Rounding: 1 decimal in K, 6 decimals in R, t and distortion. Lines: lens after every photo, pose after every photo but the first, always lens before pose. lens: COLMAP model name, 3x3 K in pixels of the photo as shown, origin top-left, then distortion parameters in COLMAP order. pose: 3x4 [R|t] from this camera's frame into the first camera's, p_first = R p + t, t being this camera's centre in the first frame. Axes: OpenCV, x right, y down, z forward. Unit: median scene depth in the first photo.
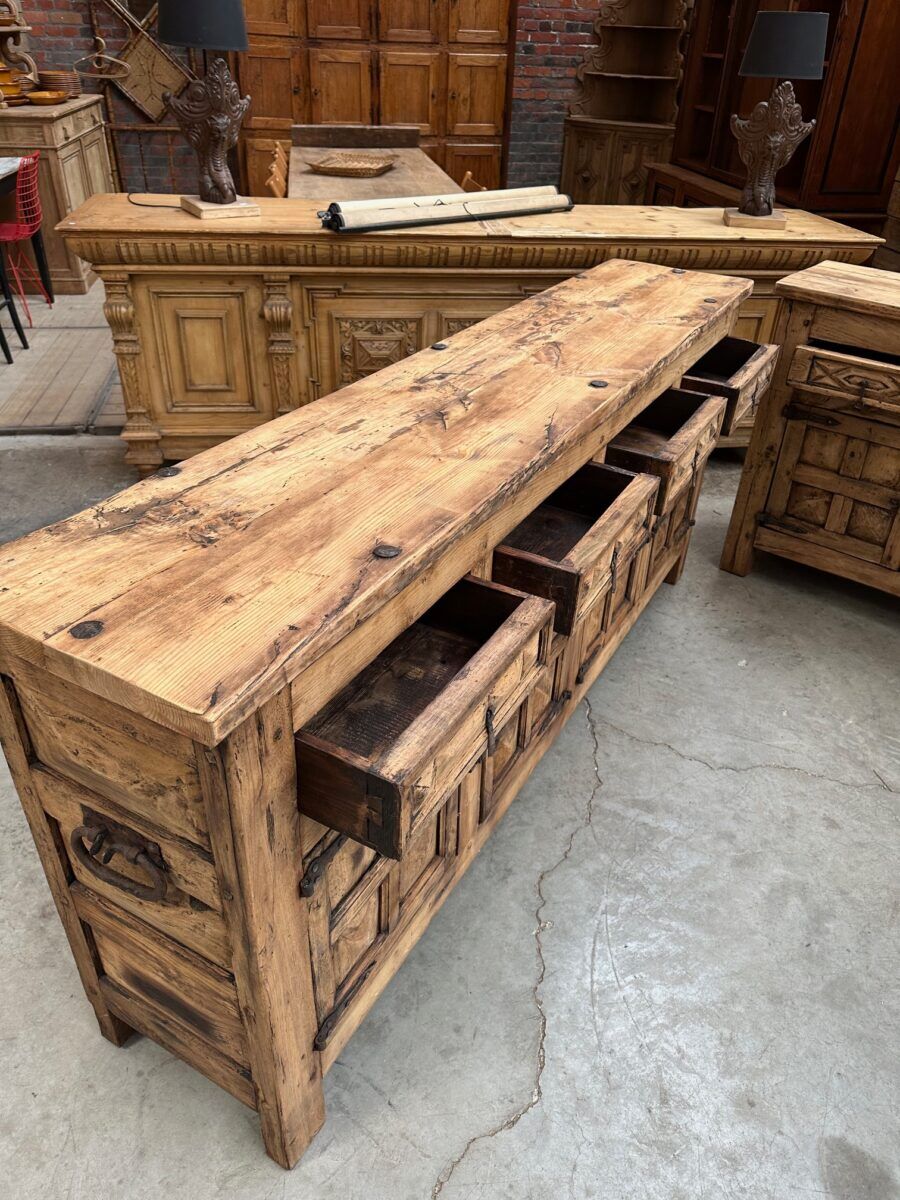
lens RADIAL K [[849.7, 0, 448.4], [0, 849.7, 592.2], [0, 0, 1]] dist [0.011774, -0.013969]
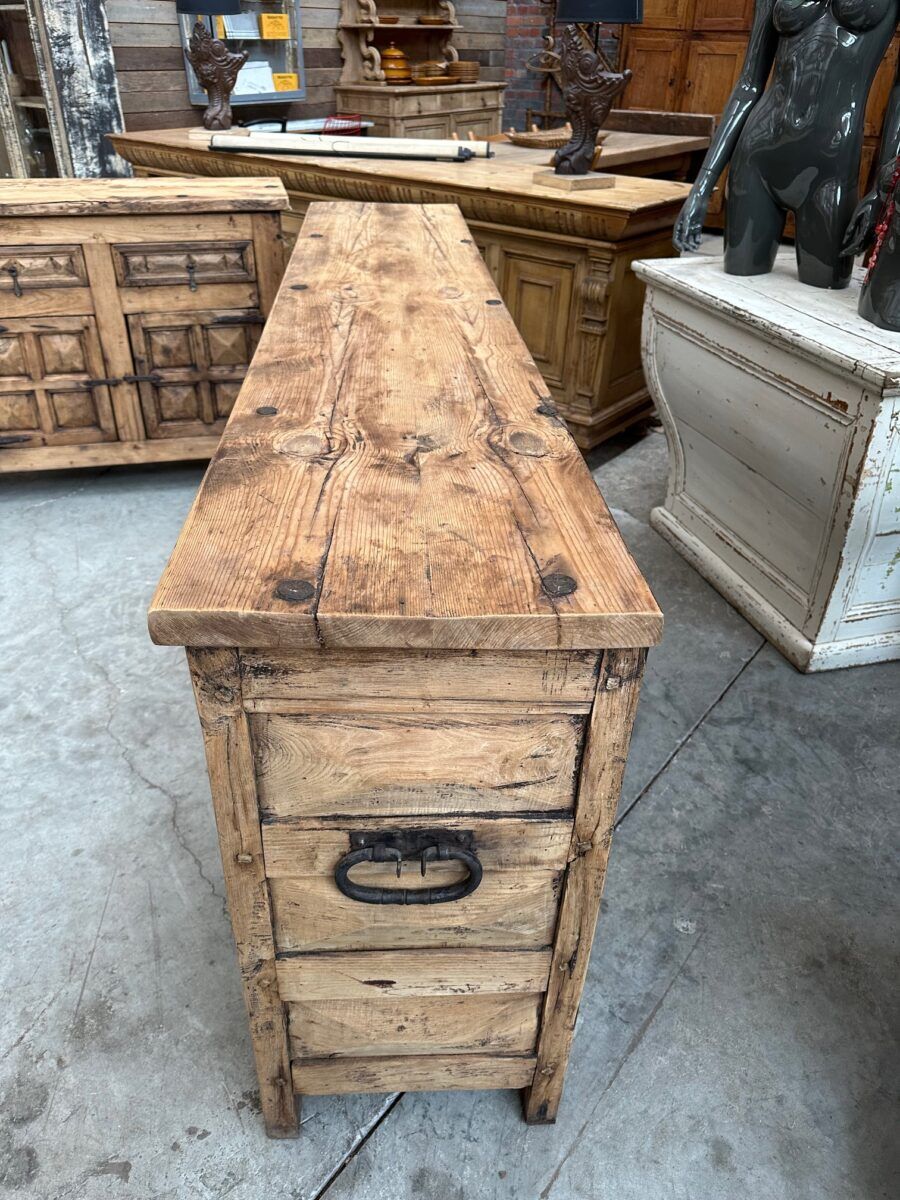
lens RADIAL K [[854.7, 0, 442.8], [0, 854.7, 592.8], [0, 0, 1]] dist [0.006629, -0.010705]
pose [[0.681700, 0.378235, -0.626277, 1.053308], [-0.394526, 0.910922, 0.120705, -0.089407], [0.616144, 0.164798, 0.770200, 0.280793]]
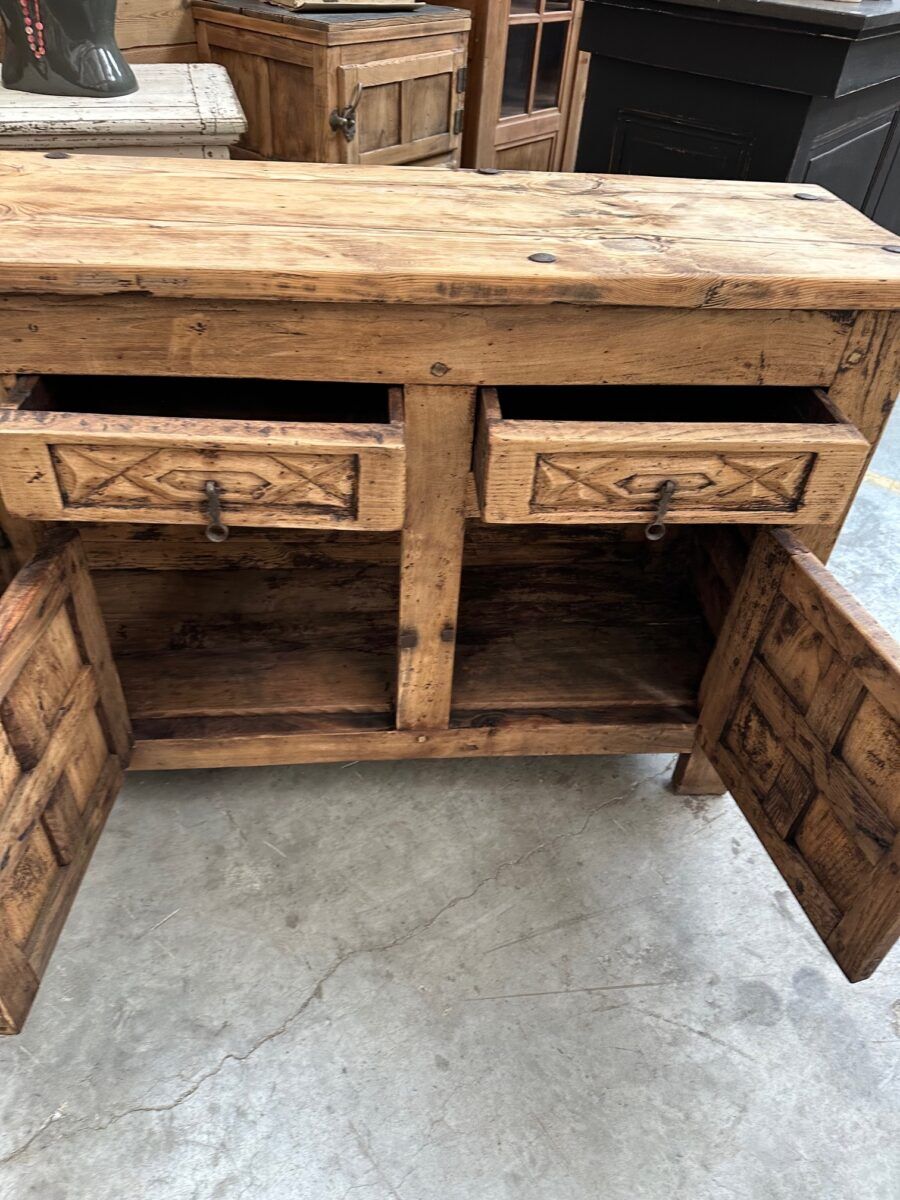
lens RADIAL K [[848.7, 0, 442.6], [0, 848.7, 598.4], [0, 0, 1]] dist [0.025006, -0.030518]
pose [[0.725276, -0.434409, 0.534100, 0.502431], [0.342376, 0.900646, 0.267611, -0.070674], [-0.597288, -0.011229, 0.801948, 0.280377]]
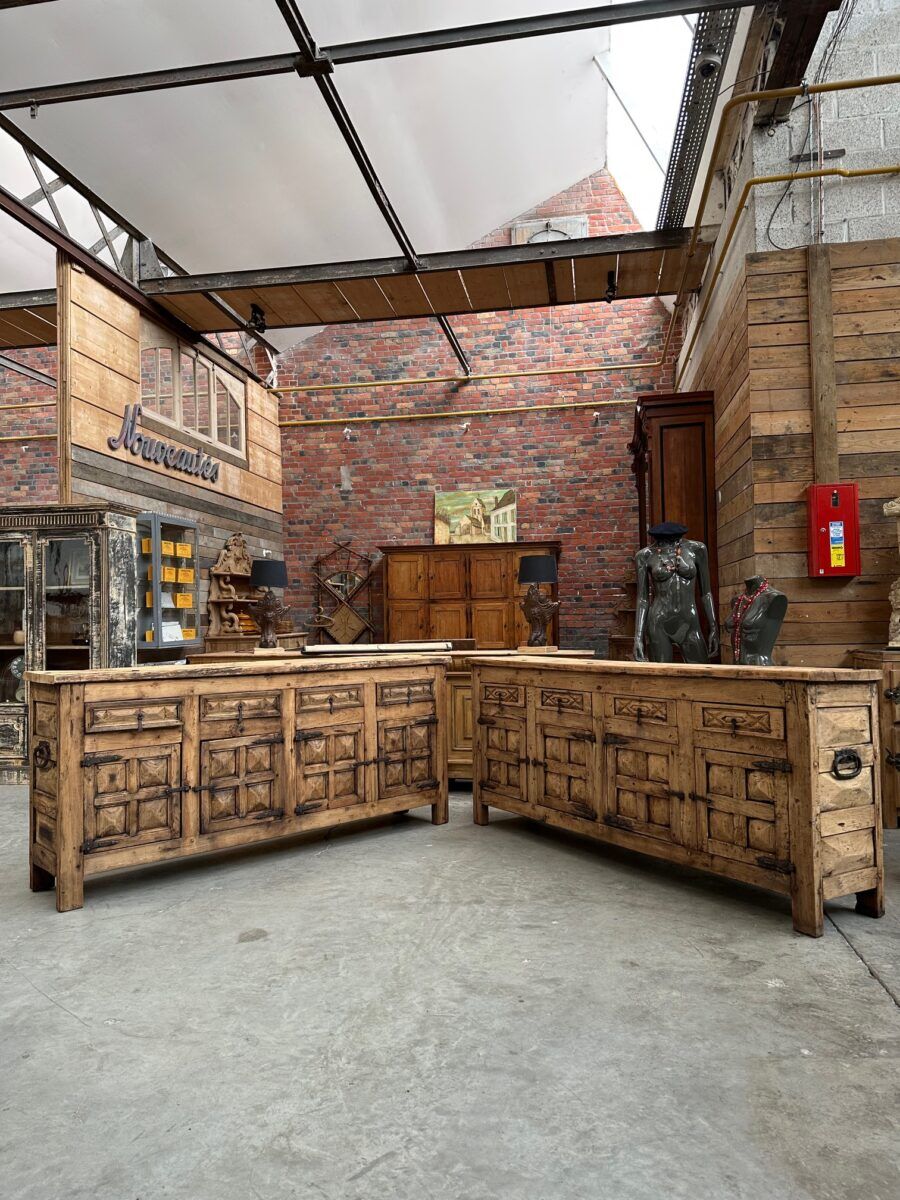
lens RADIAL K [[827.7, 0, 444.1], [0, 827.7, 605.0], [0, 0, 1]] dist [0.178964, -0.334228]
pose [[0.945886, -0.057310, -0.319399, 0.771116], [-0.134306, 0.826878, -0.546109, 0.497208], [0.295401, 0.559454, 0.774435, -0.505355]]
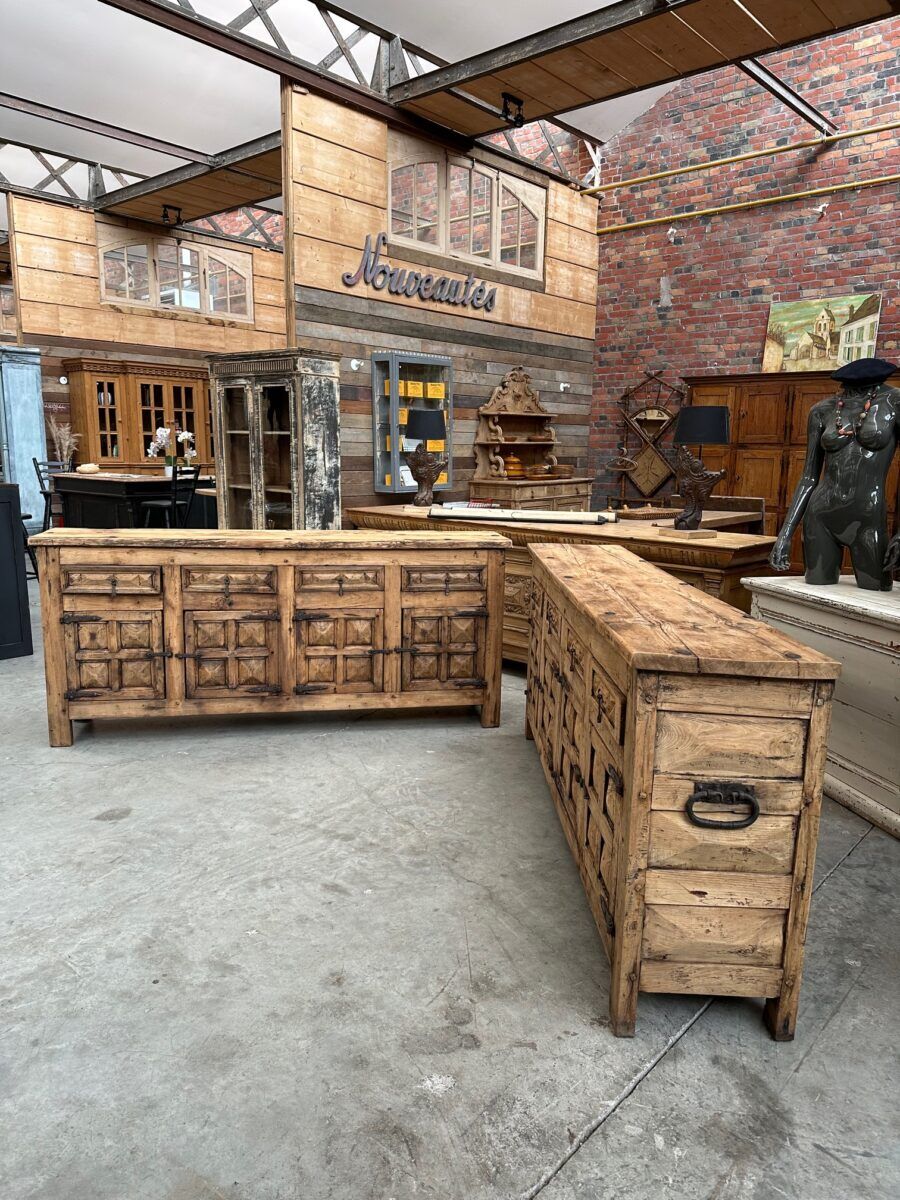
lens RADIAL K [[827.7, 0, 444.1], [0, 827.7, 605.0], [0, 0, 1]] dist [0.178964, -0.334228]
pose [[0.635265, 0.121222, -0.762722, 1.215518], [-0.417699, 0.884620, -0.207303, 0.122568], [0.649589, 0.450280, 0.612602, -0.052052]]
